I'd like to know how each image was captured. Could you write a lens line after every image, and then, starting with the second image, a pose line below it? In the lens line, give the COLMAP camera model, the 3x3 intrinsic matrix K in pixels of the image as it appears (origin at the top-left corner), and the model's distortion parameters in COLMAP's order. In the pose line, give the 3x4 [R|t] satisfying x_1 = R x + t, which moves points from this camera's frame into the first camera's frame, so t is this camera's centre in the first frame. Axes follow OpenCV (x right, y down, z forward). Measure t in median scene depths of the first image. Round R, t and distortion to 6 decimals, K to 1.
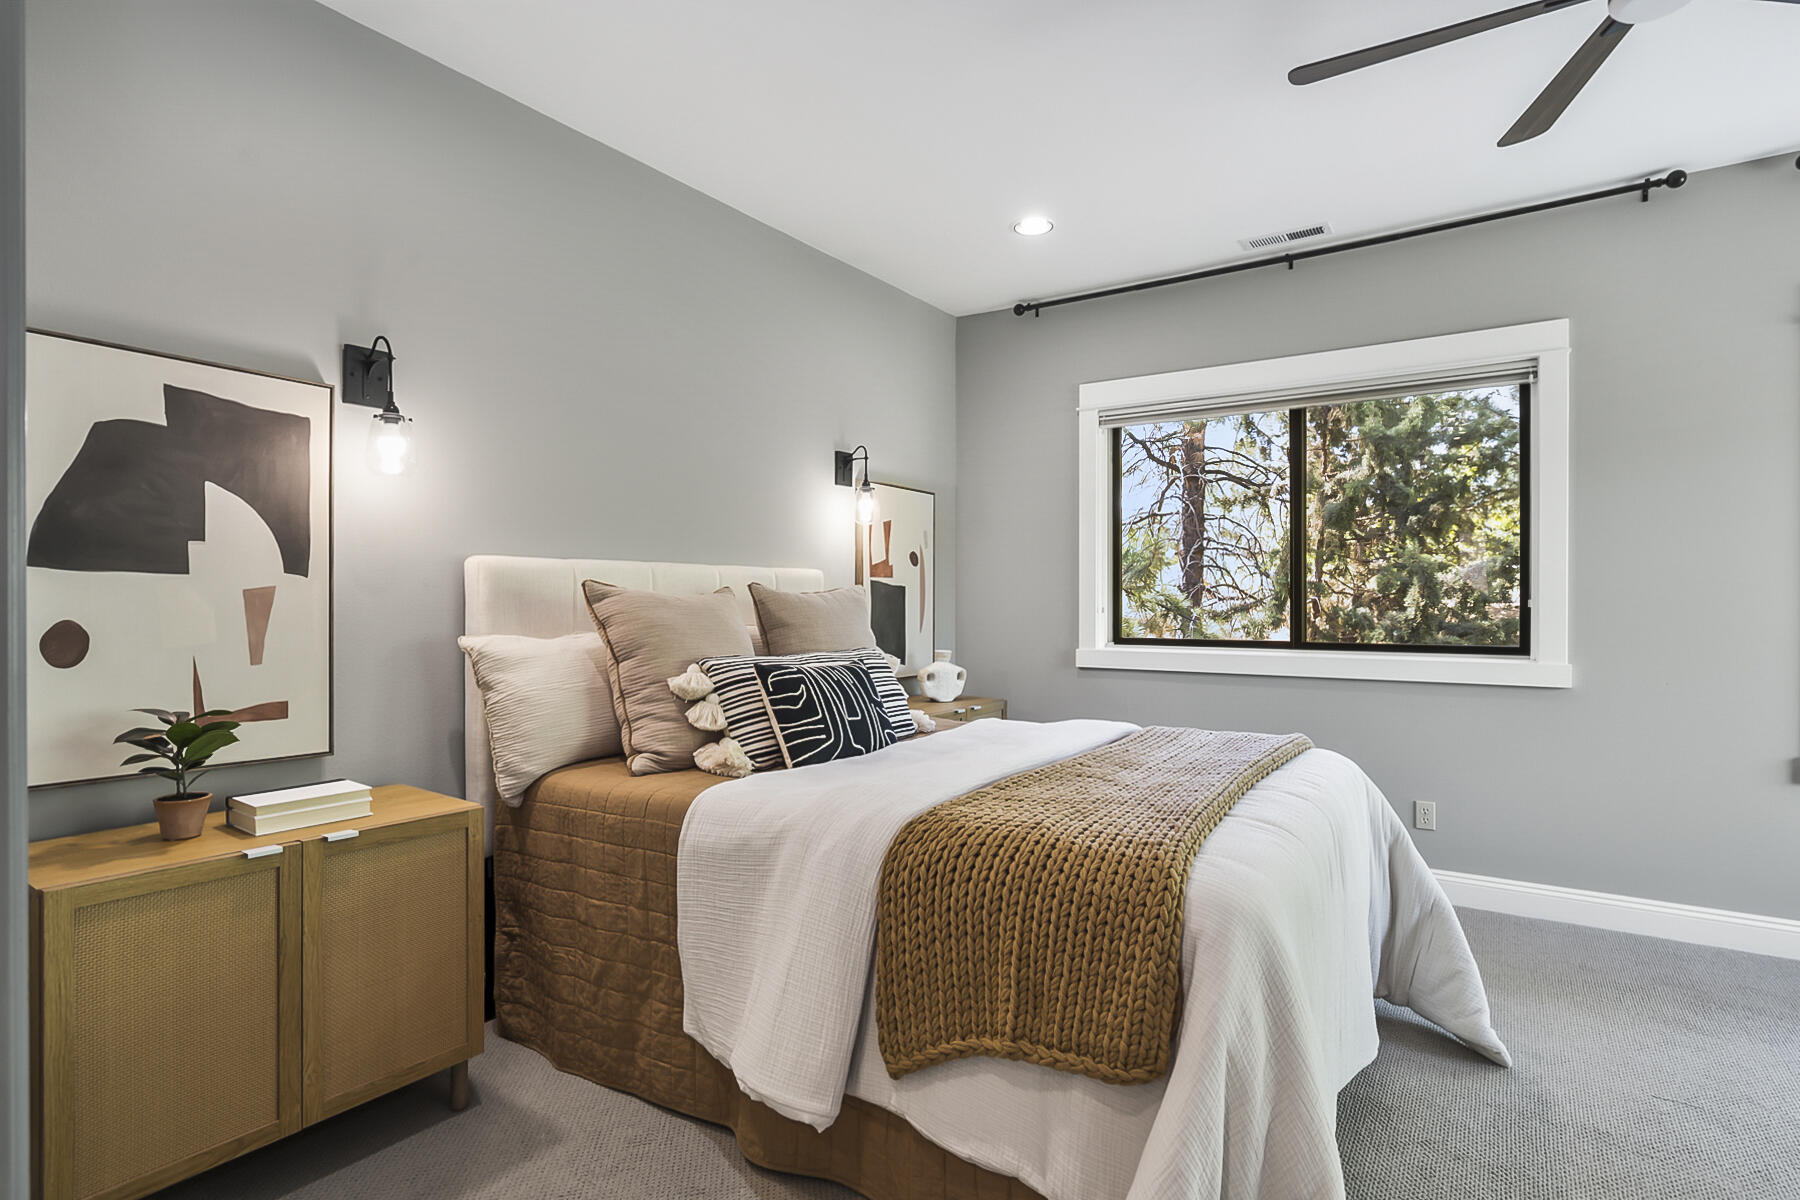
lens RADIAL K [[910.6, 0, 903.6], [0, 910.6, 605.6], [0, 0, 1]] dist [-0.016578, 0.007247]
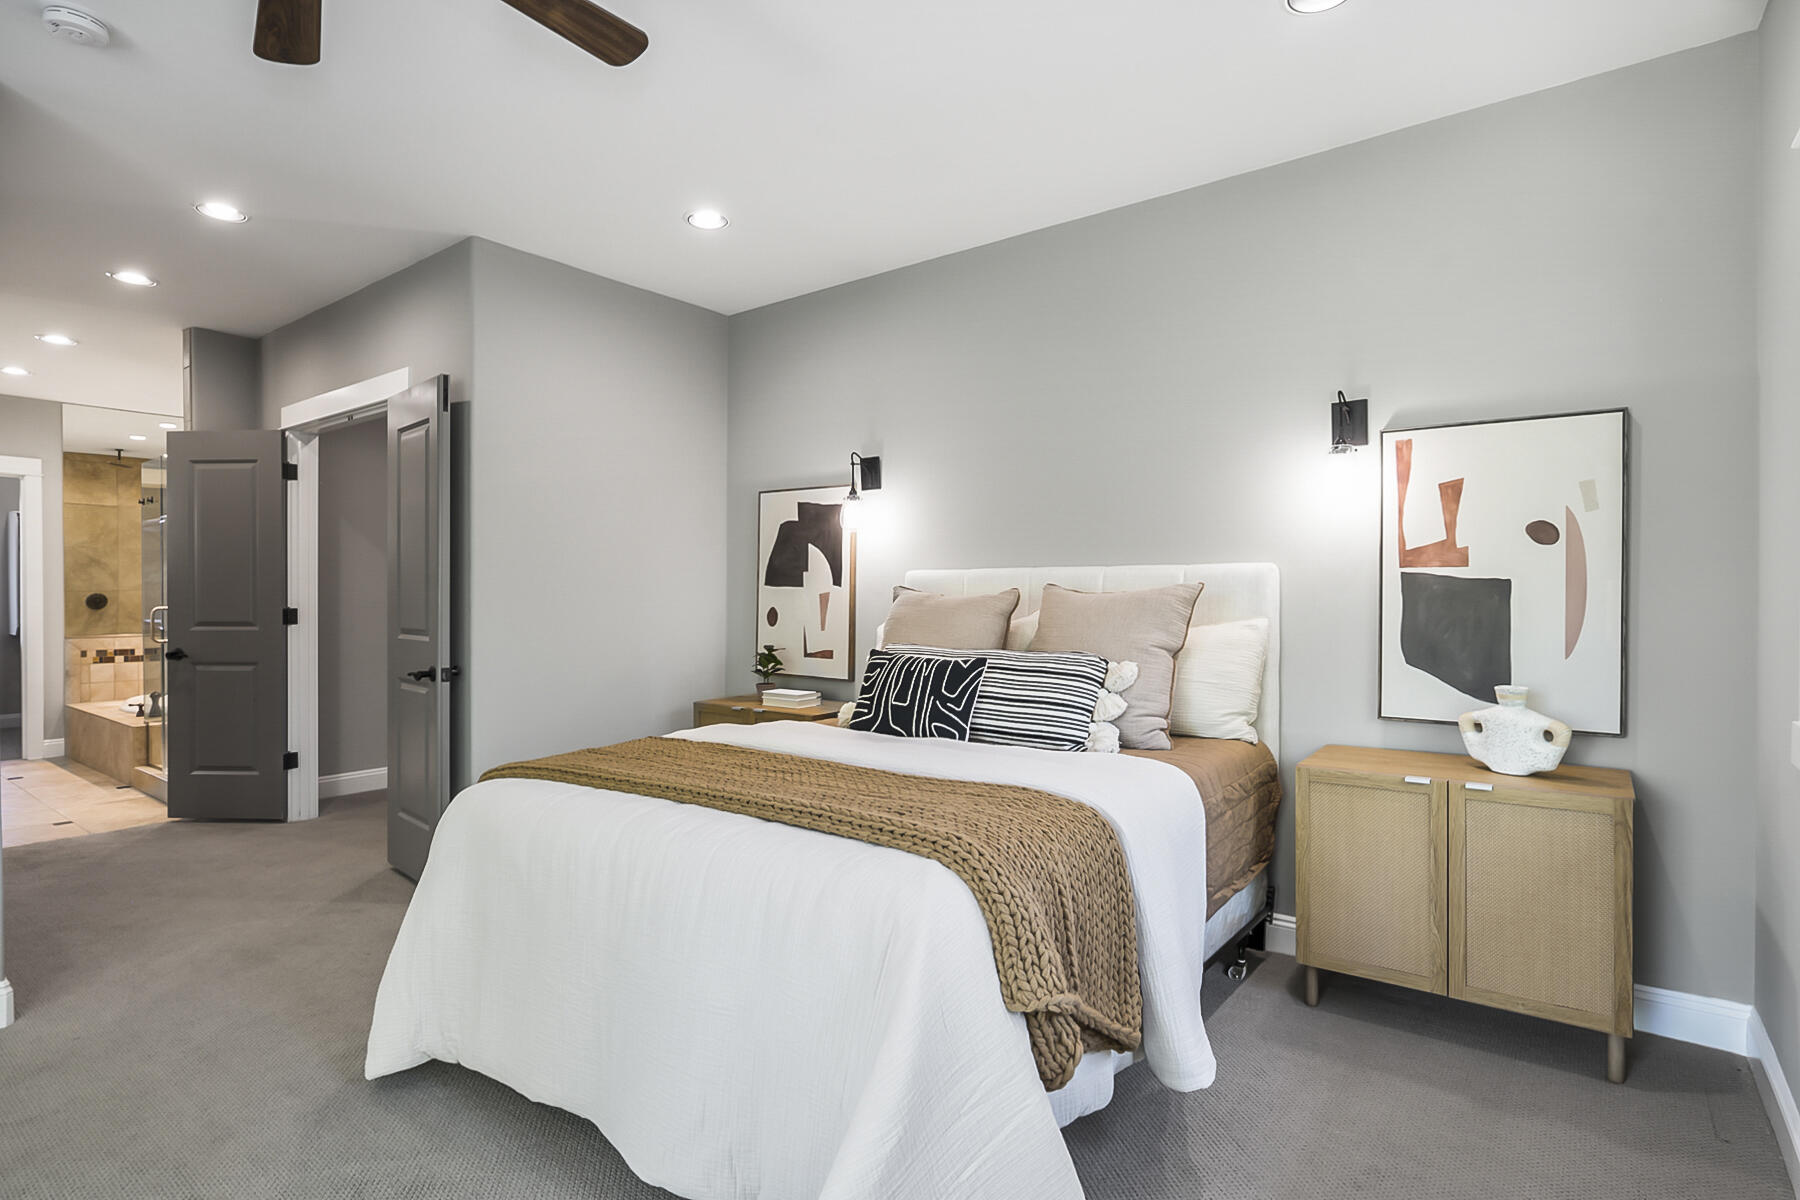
lens RADIAL K [[910.6, 0, 892.8], [0, 910.6, 601.3], [0, 0, 1]] dist [-0.016578, 0.007247]
pose [[-0.062988, 0.006225, -0.997995, 0.696000], [-0.006322, 0.999958, 0.006636, -0.008092], [0.997994, 0.006728, -0.062946, 0.675909]]
